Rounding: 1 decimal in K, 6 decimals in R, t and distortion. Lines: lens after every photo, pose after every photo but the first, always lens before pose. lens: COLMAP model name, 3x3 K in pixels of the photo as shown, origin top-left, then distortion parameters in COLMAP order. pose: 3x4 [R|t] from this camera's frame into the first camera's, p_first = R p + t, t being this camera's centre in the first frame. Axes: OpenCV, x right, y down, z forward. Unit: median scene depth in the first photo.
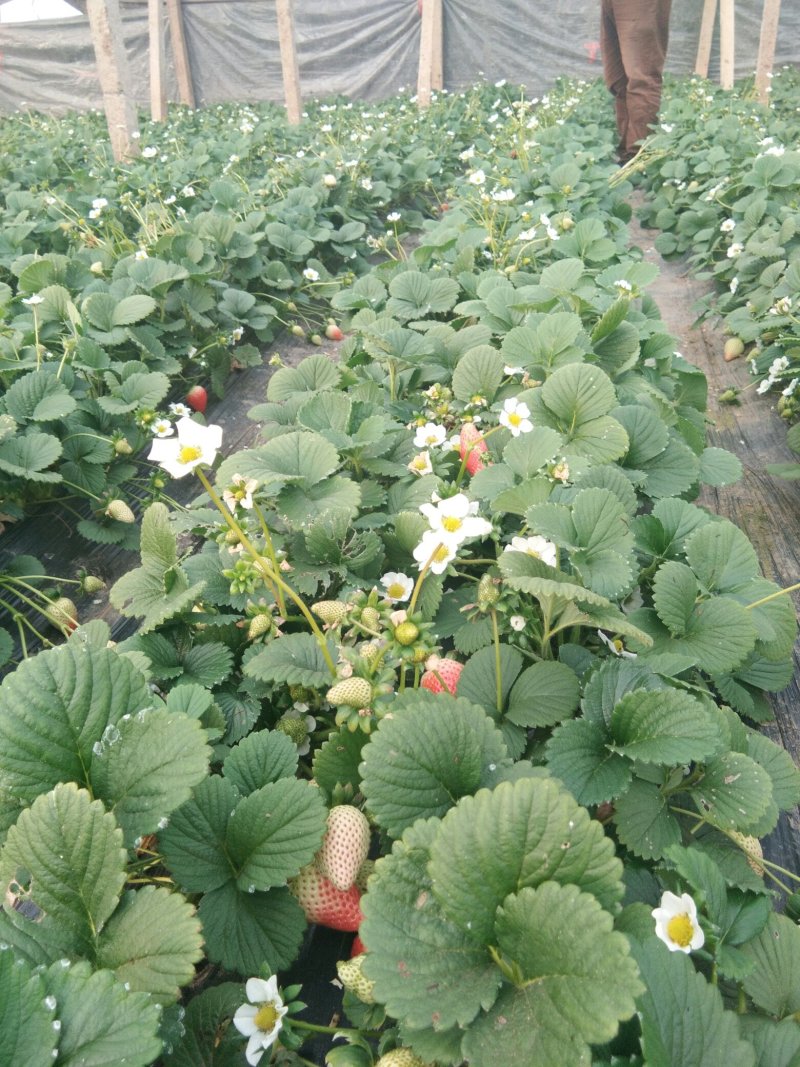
lens RADIAL K [[857.5, 0, 400.0], [0, 857.5, 533.5], [0, 0, 1]] dist [0.139513, -0.159795]
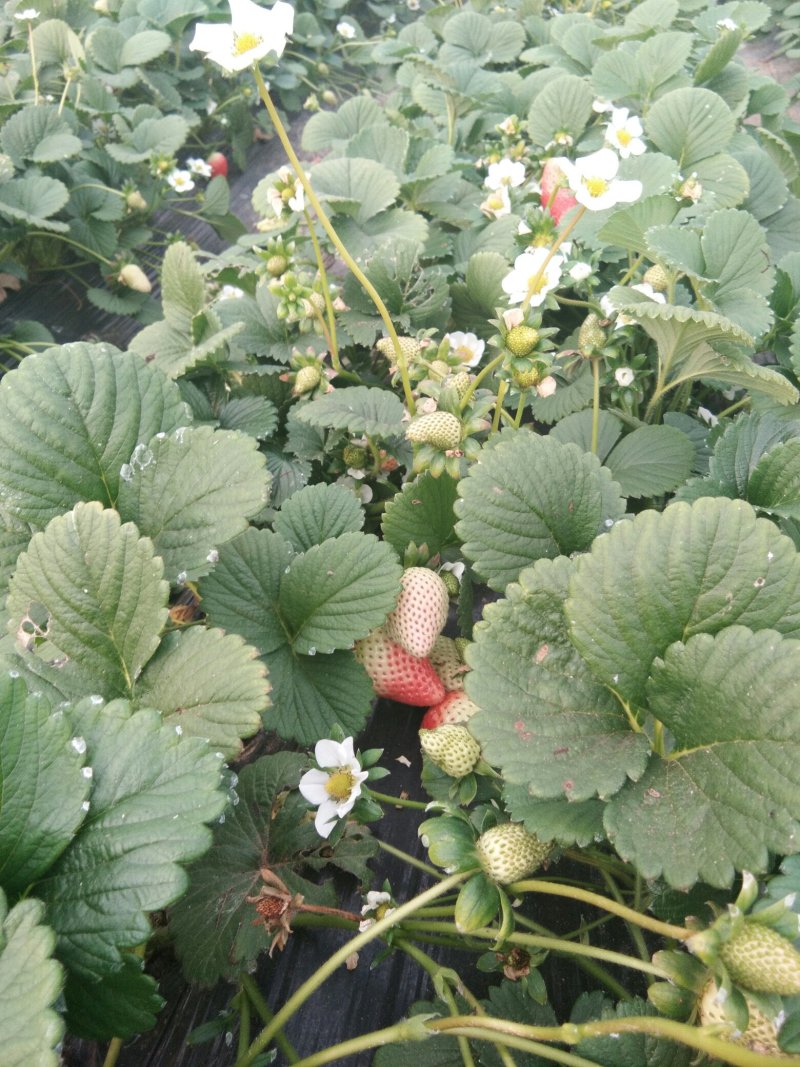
lens RADIAL K [[840.8, 0, 400.0], [0, 840.8, 533.5], [0, 0, 1]] dist [0.152145, -0.187132]
pose [[0.999319, 0.036624, -0.004506, -0.075796], [-0.035334, 0.984940, 0.169245, 0.135568], [0.010636, -0.168971, 0.985564, 0.189864]]
